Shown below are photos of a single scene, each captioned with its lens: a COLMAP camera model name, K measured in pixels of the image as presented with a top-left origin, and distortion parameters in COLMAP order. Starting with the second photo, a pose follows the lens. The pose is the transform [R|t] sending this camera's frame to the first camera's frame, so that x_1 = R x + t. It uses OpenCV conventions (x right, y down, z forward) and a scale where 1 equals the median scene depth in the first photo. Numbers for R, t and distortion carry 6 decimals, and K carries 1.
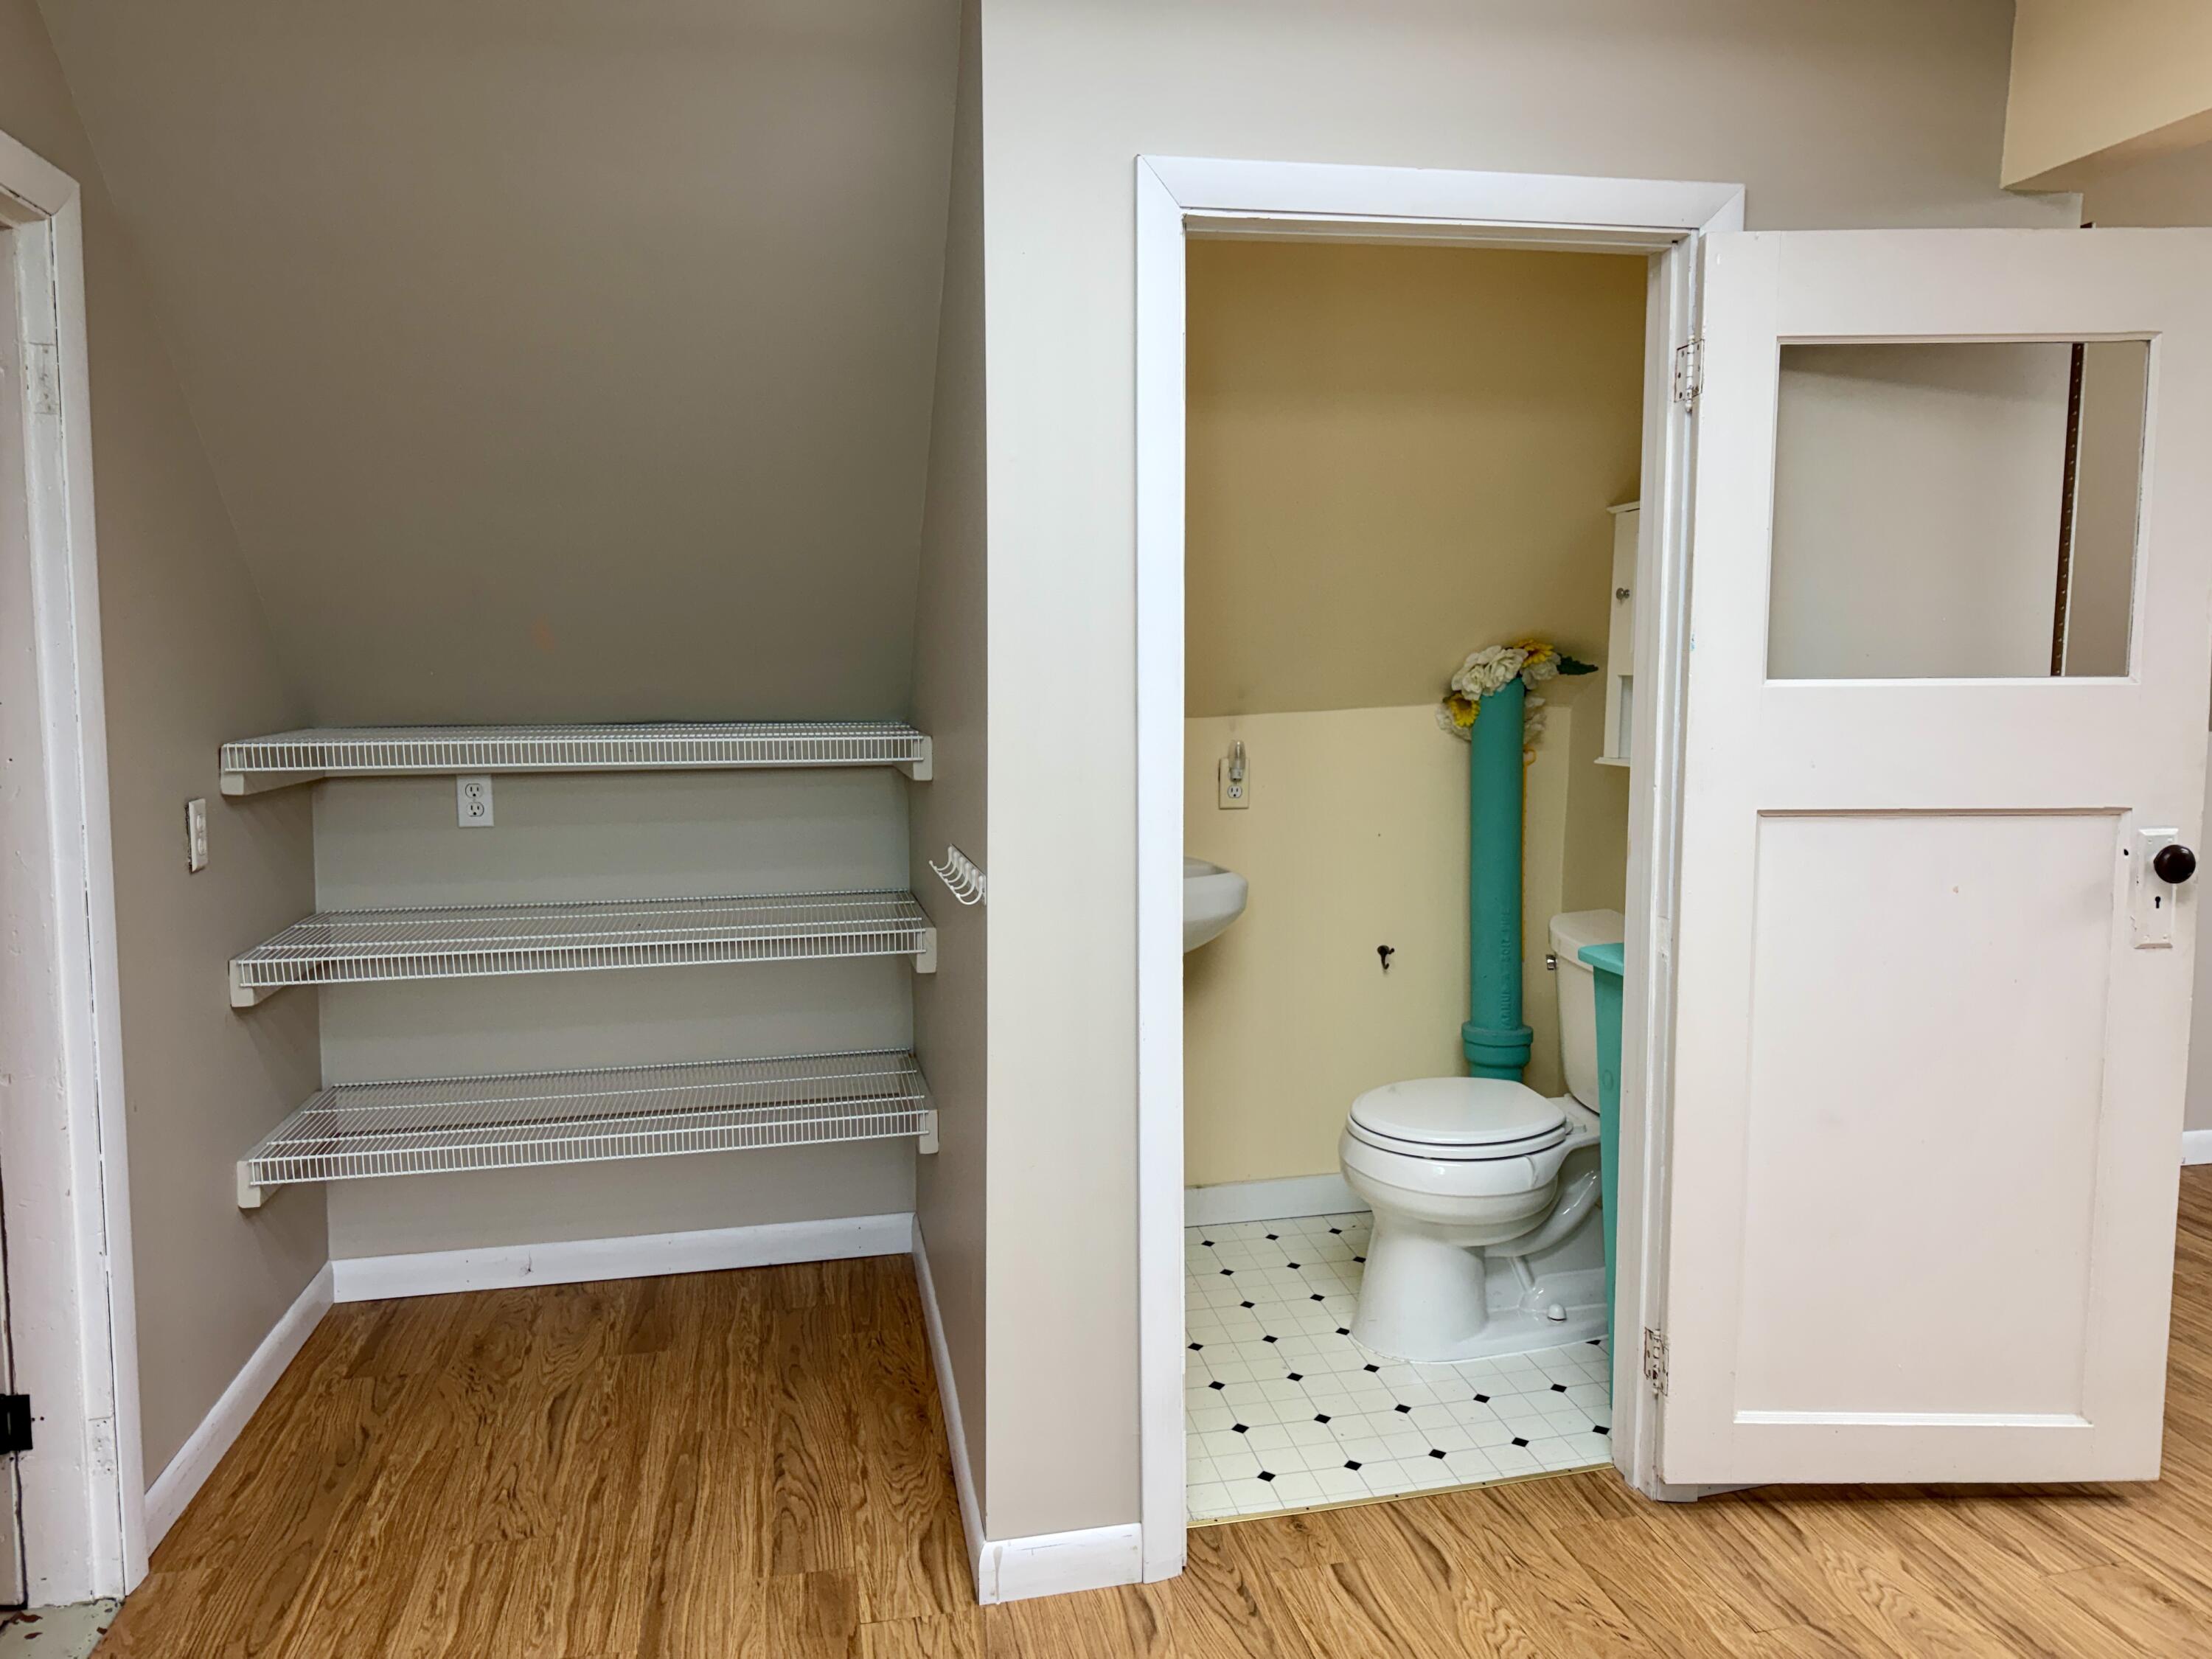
lens RADIAL K [[1524.3, 0, 1106.0], [0, 1524.3, 829.5], [0, 0, 1]] dist [0.157625, -0.187326]
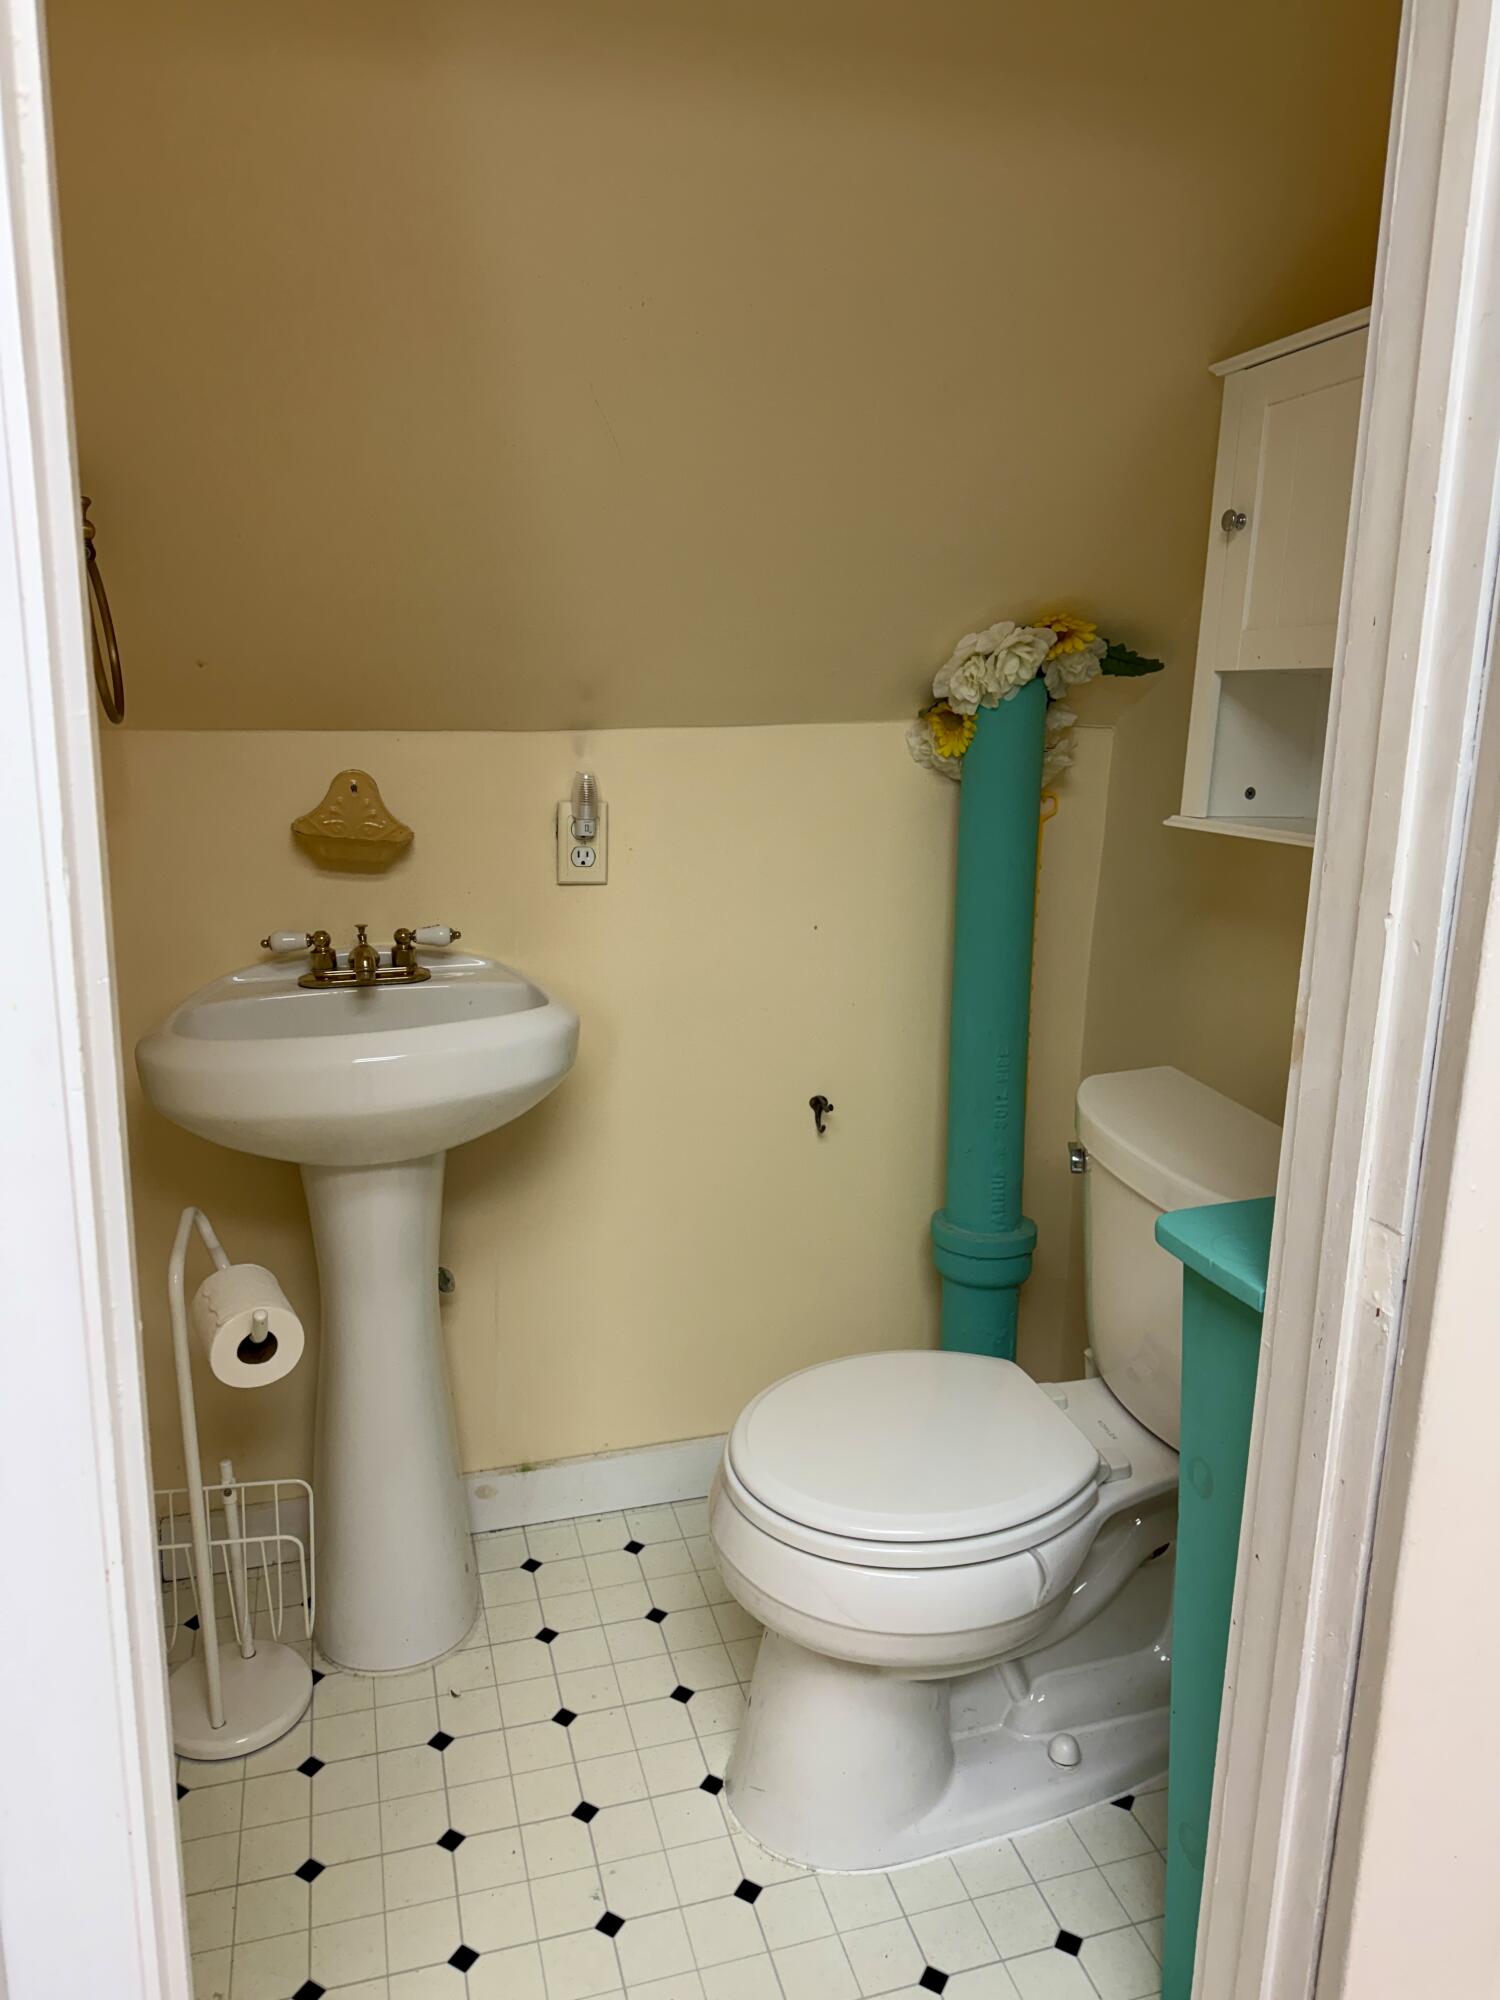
lens RADIAL K [[1378.2, 0, 750.0], [0, 1378.2, 1000.0], [0, 0, 1]] dist [0.157625, -0.187326]
pose [[0.996656, 0.007310, 0.081378, 0.108714], [-0.016226, 0.993859, 0.109456, -0.030137], [-0.080079, -0.110410, 0.990655, 0.445753]]
